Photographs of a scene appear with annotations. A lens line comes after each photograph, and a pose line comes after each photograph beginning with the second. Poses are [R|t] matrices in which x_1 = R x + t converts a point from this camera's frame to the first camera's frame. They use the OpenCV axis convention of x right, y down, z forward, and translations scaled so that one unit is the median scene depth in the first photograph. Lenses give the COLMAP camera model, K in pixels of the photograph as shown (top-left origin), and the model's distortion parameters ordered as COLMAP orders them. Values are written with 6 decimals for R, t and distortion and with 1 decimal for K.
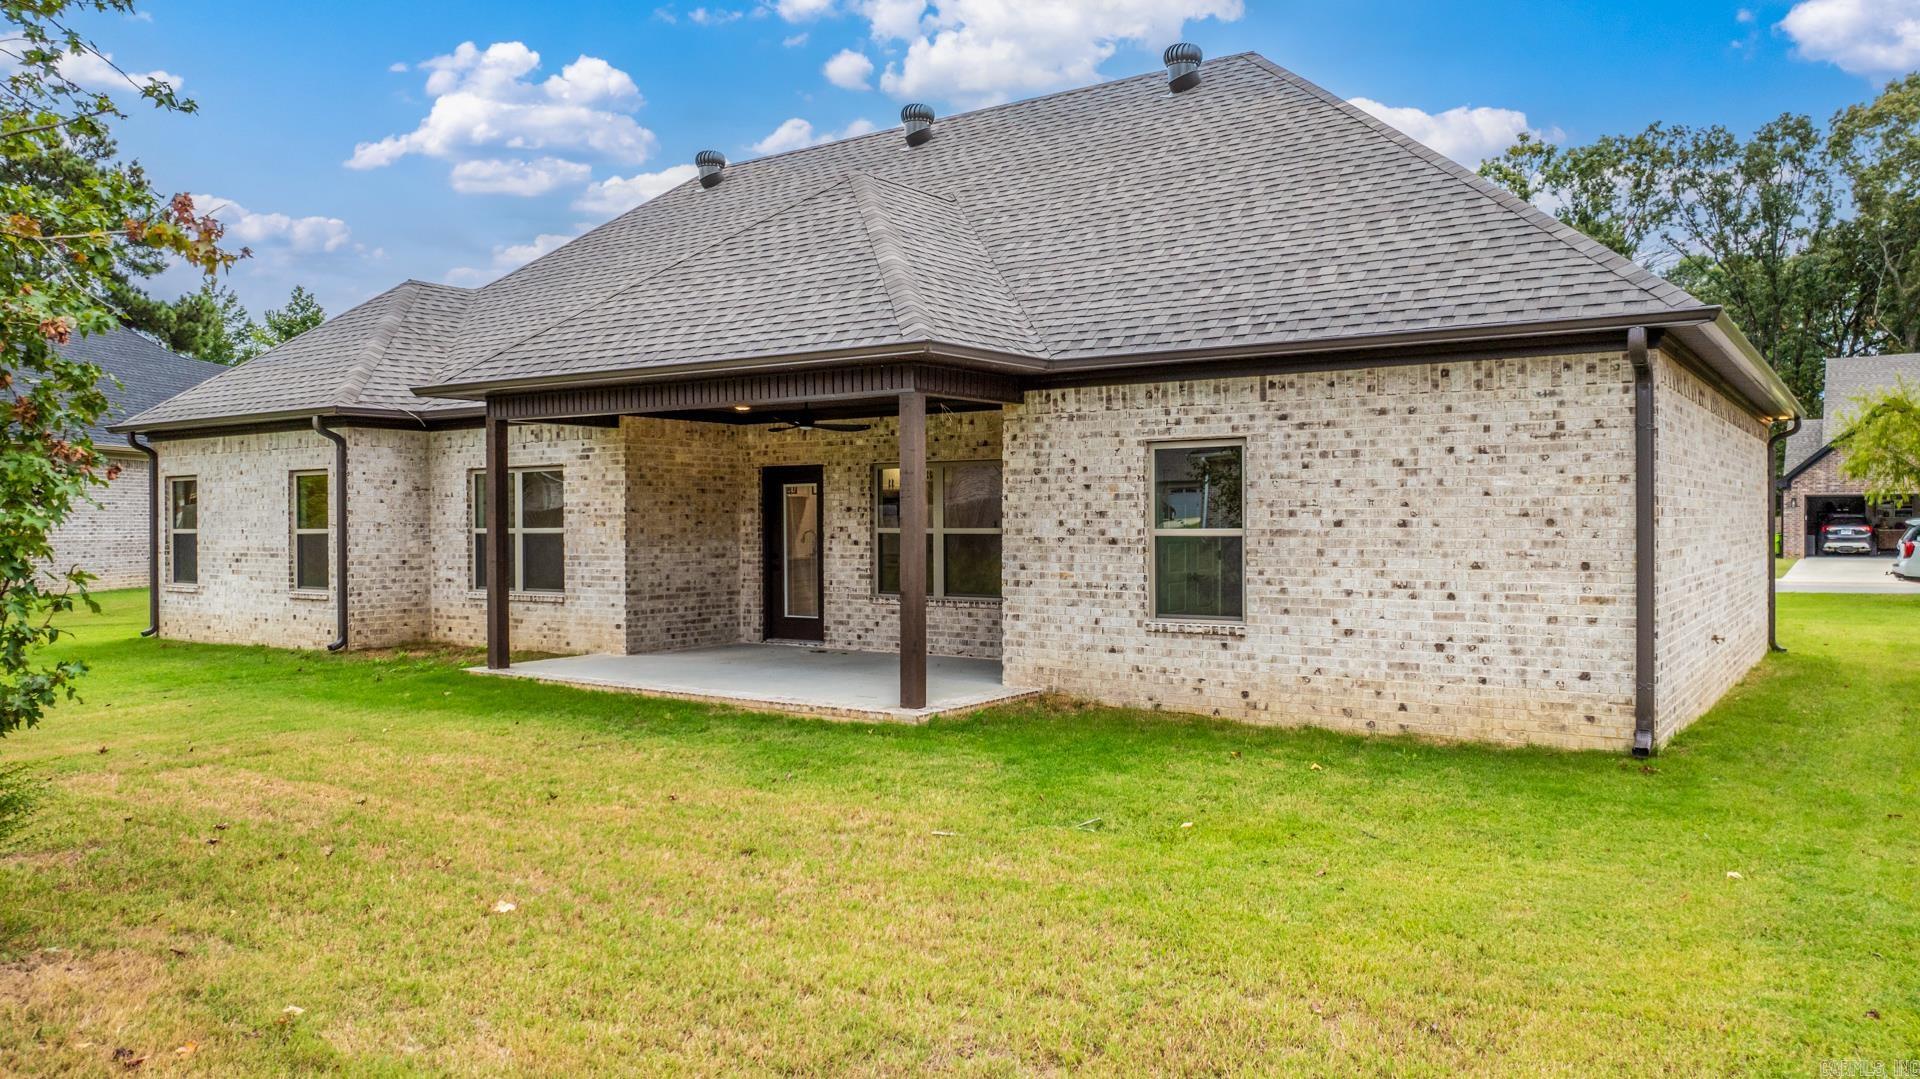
lens RADIAL K [[1392.8, 0, 942.6], [0, 1392.8, 540.9], [0, 0, 1]] dist [-0.012374, -0.004929]
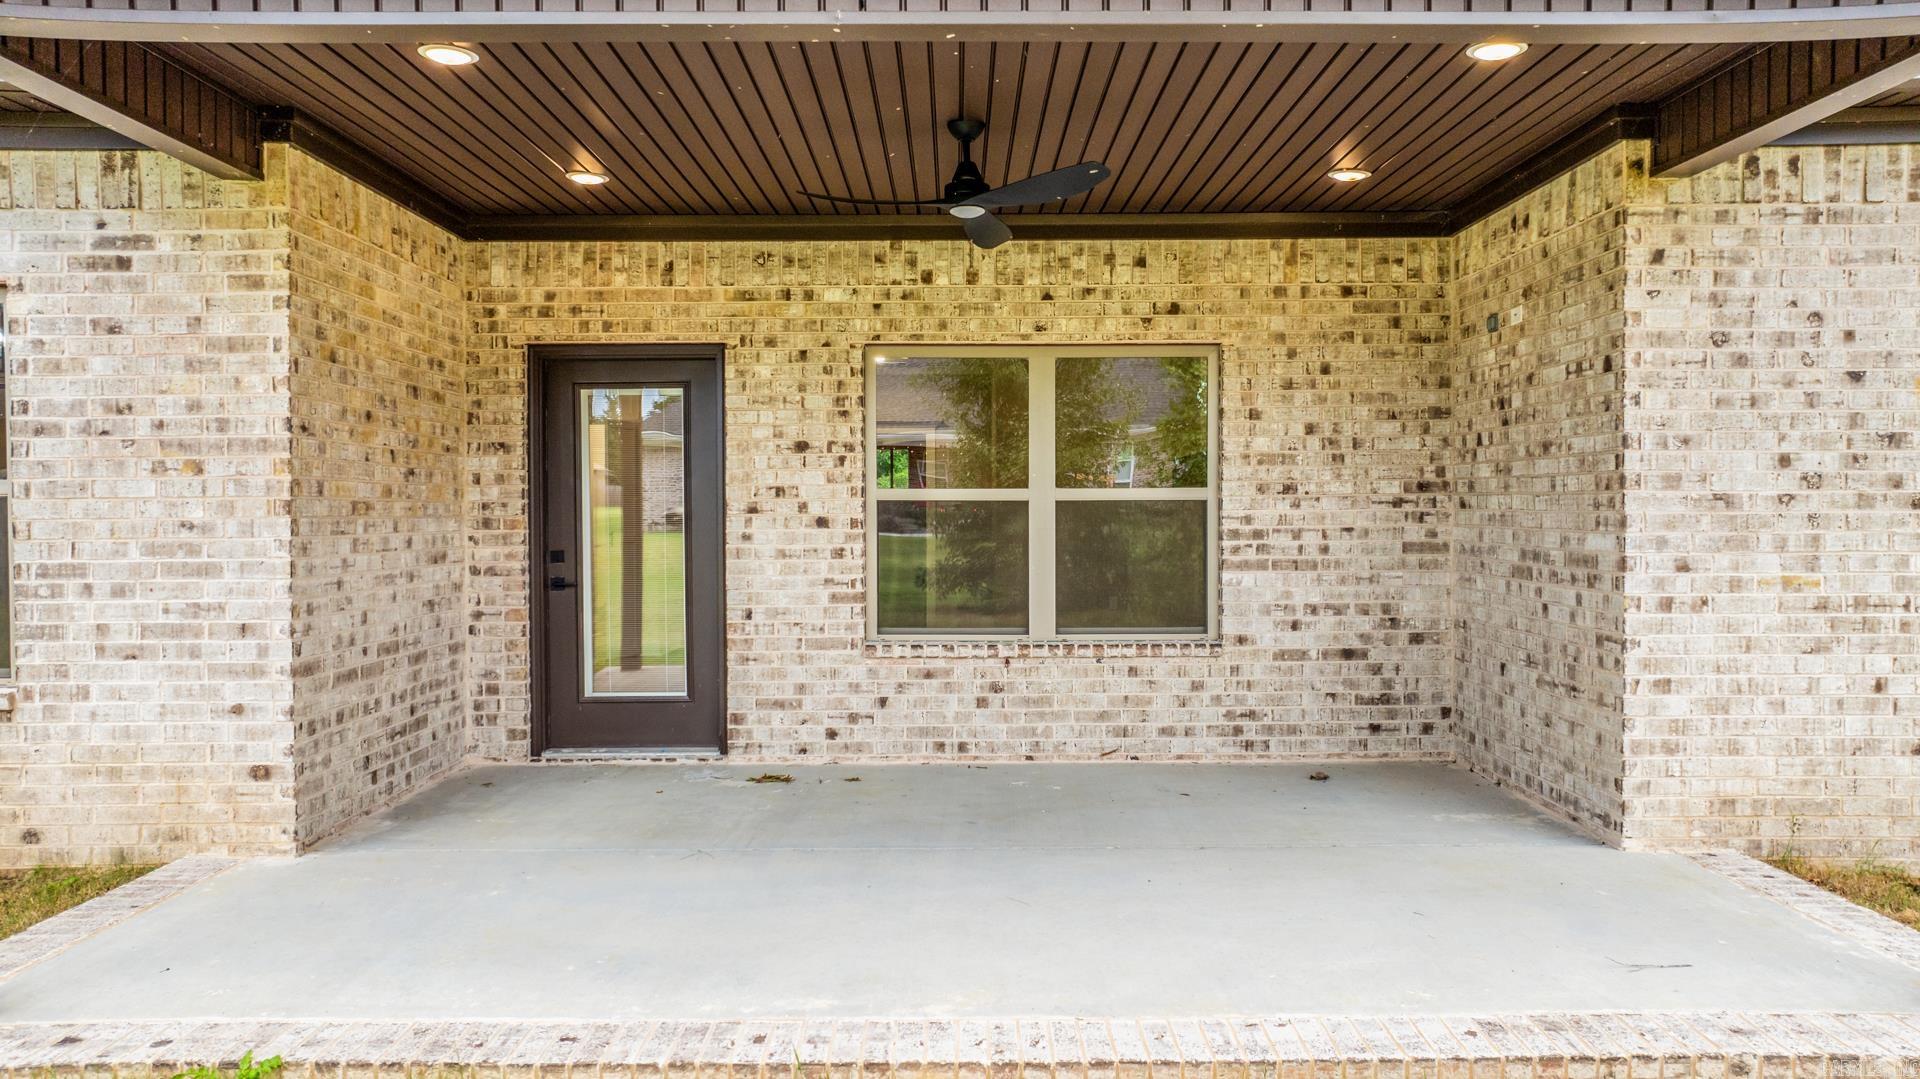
lens RADIAL K [[1392.8, 0, 975.7], [0, 1392.8, 535.0], [0, 0, 1]] dist [-0.012374, -0.004929]
pose [[0.811734, -0.009170, 0.583955, -0.296630], [0.010269, 0.999946, 0.001426, 0.005597], [-0.583937, 0.004839, 0.811784, 0.646217]]
